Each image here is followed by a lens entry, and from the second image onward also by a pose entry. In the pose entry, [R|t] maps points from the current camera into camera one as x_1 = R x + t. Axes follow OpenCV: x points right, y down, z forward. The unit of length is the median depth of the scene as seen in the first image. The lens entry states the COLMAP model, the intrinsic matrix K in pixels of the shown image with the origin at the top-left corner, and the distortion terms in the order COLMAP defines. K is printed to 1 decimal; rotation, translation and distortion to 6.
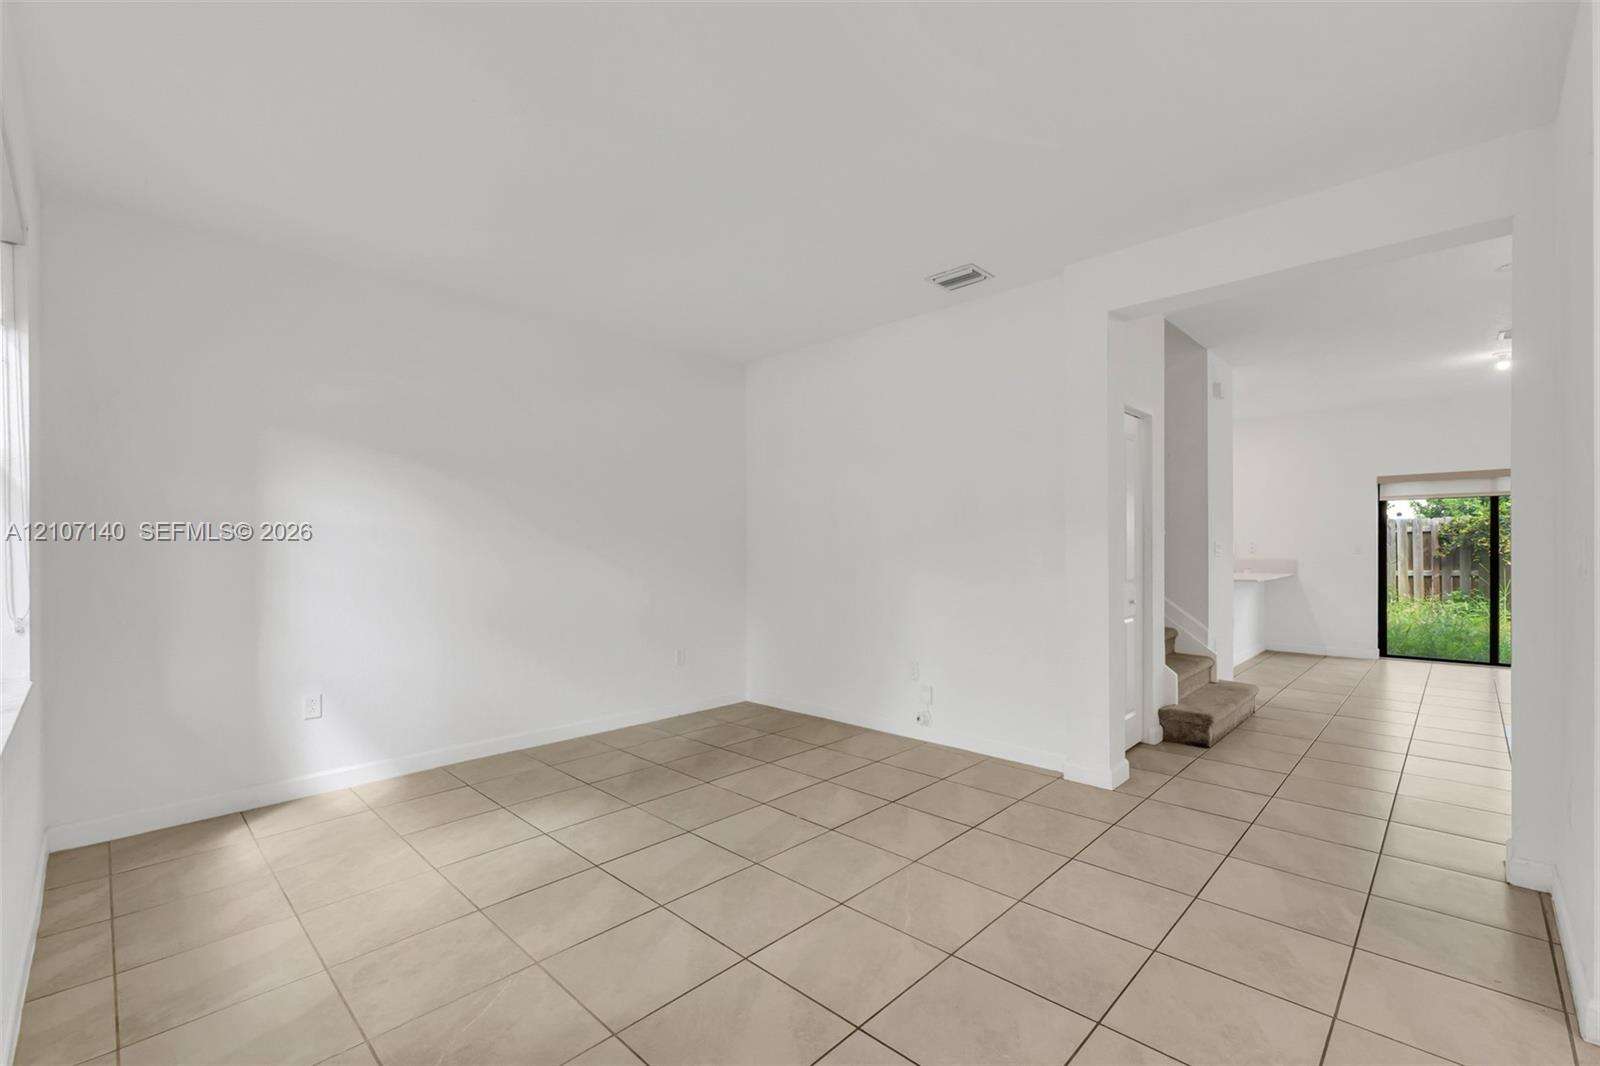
lens RADIAL K [[684.4, 0, 798.3], [0, 684.4, 553.0], [0, 0, 1]] dist [-0.004839, -0.000782]
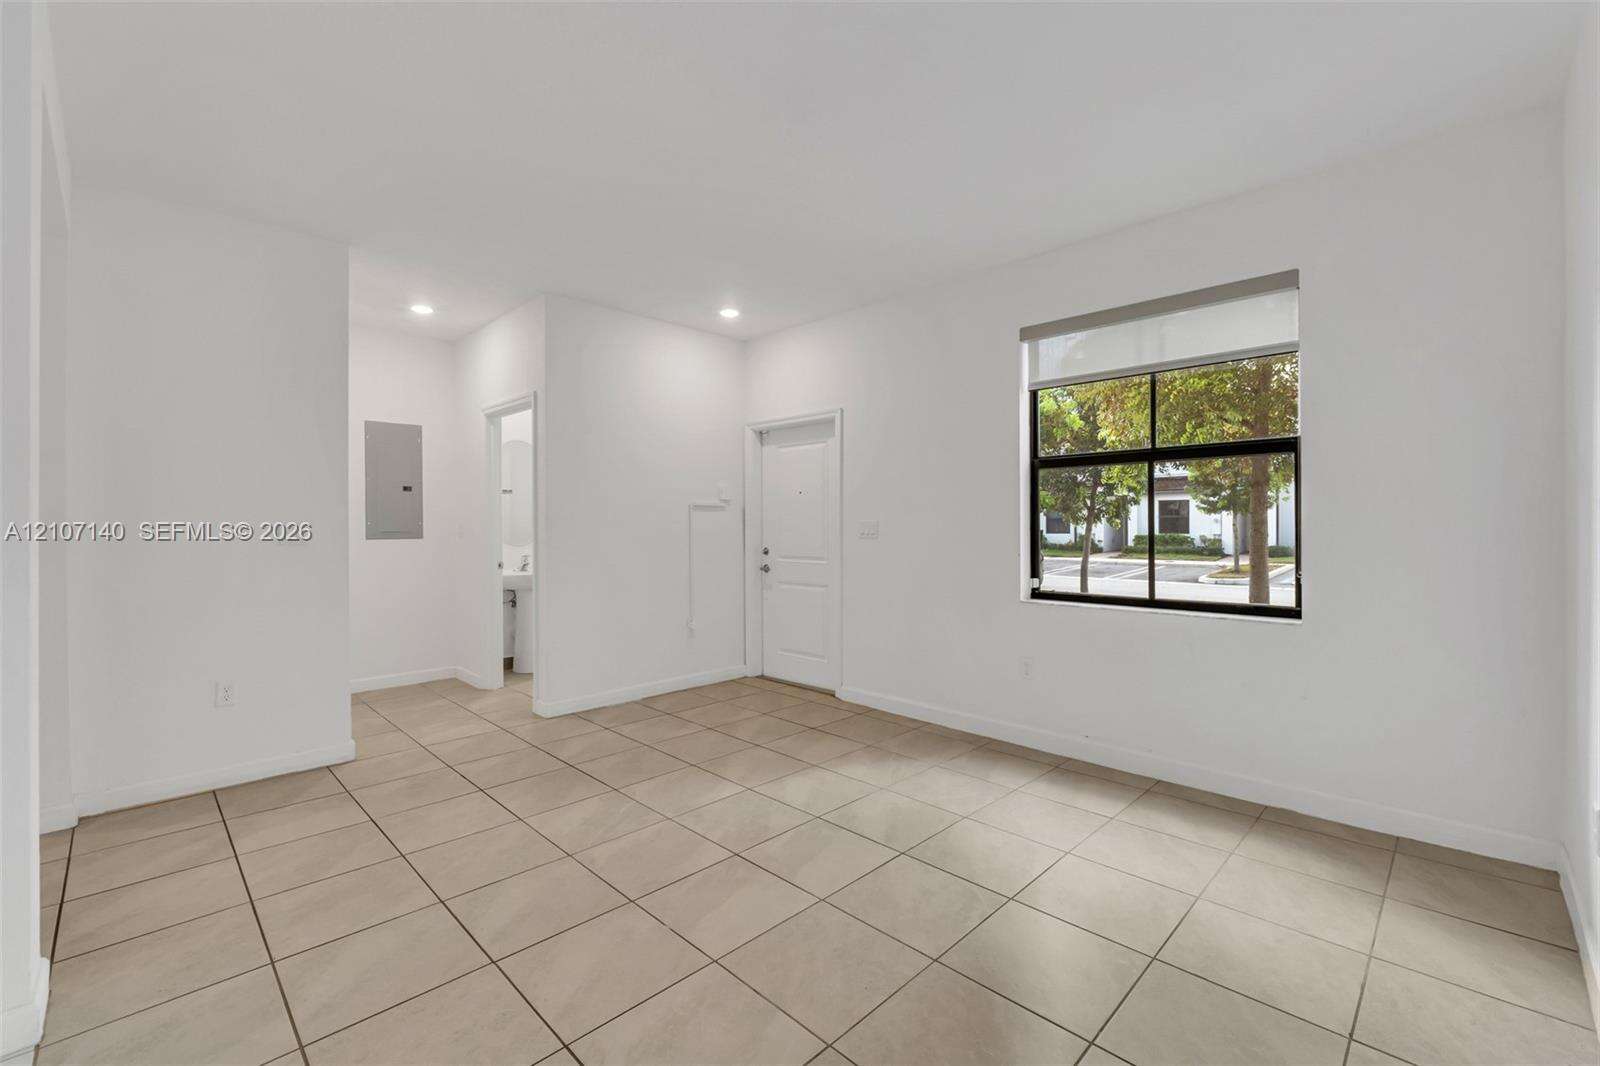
lens RADIAL K [[684.4, 0, 812.6], [0, 684.4, 525.6], [0, 0, 1]] dist [-0.004839, -0.000782]
pose [[-0.999922, 0.012269, -0.002267, -0.069445], [0.012248, 0.999882, 0.009298, -0.003994], [0.002380, 0.009270, -0.999954, 0.782419]]
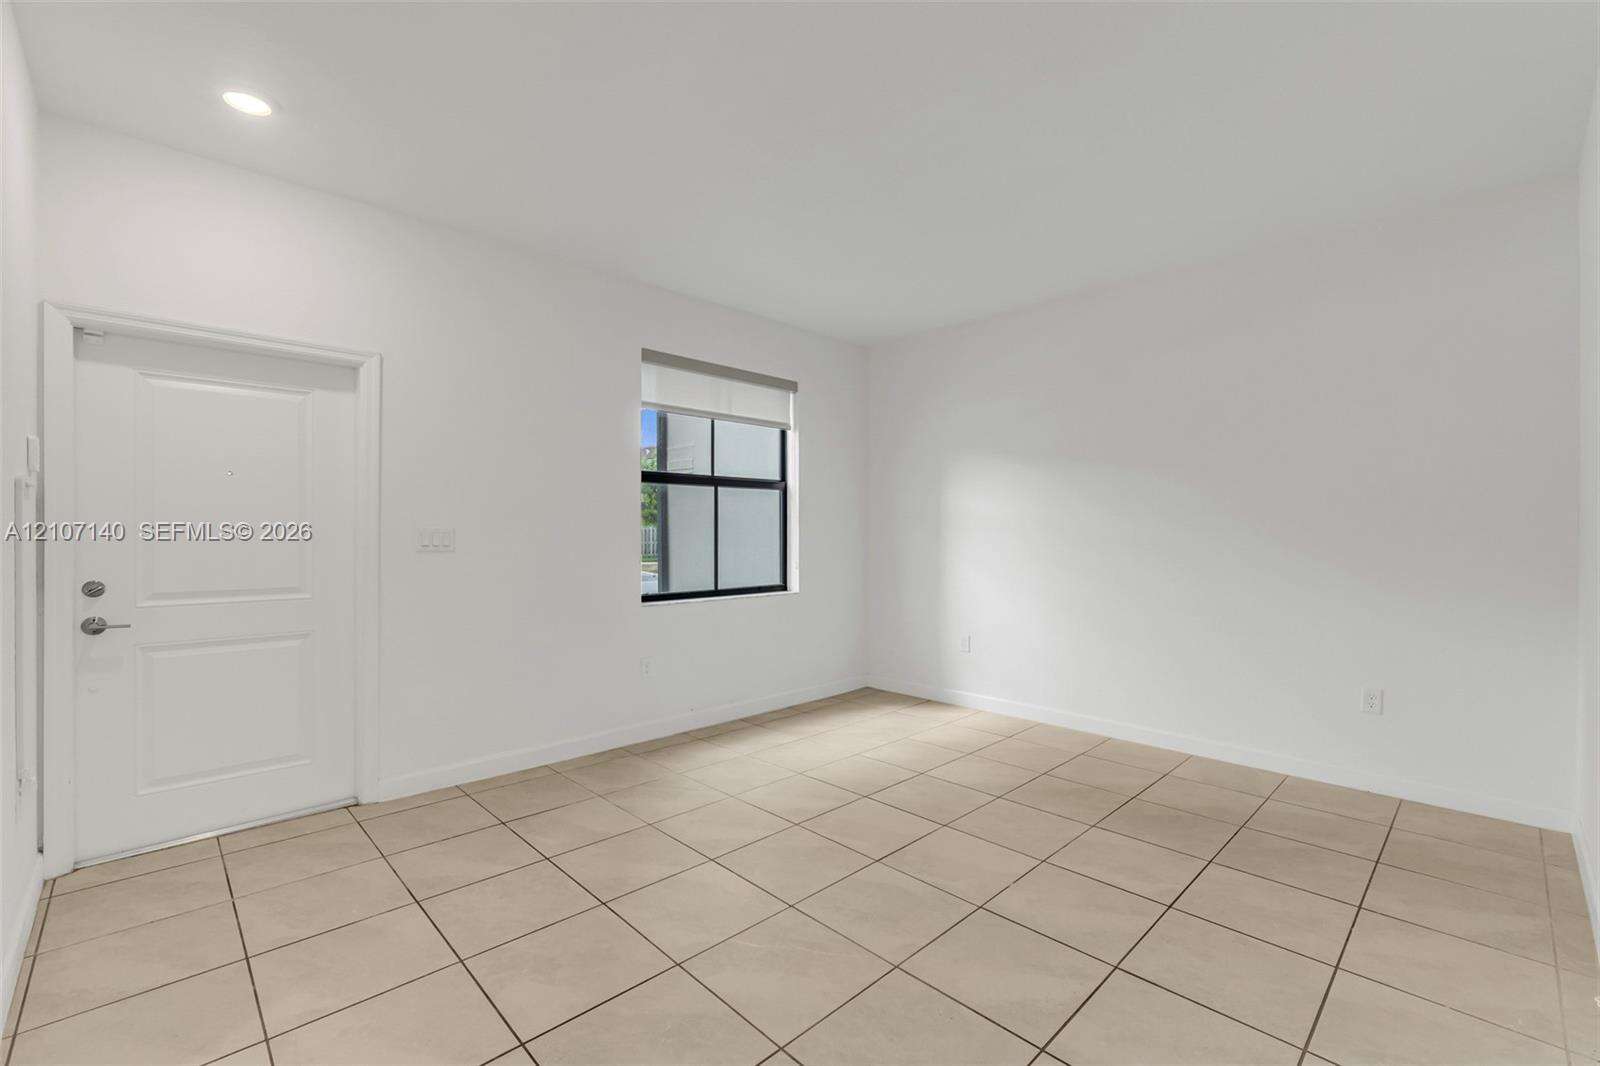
lens RADIAL K [[684.4, 0, 807.1], [0, 684.4, 534.2], [0, 0, 1]] dist [-0.004839, -0.000782]
pose [[-0.010163, 0.011721, -0.999880, 0.357422], [-0.009361, 0.999886, 0.011816, -0.005149], [0.999905, 0.009480, -0.010052, 0.364455]]
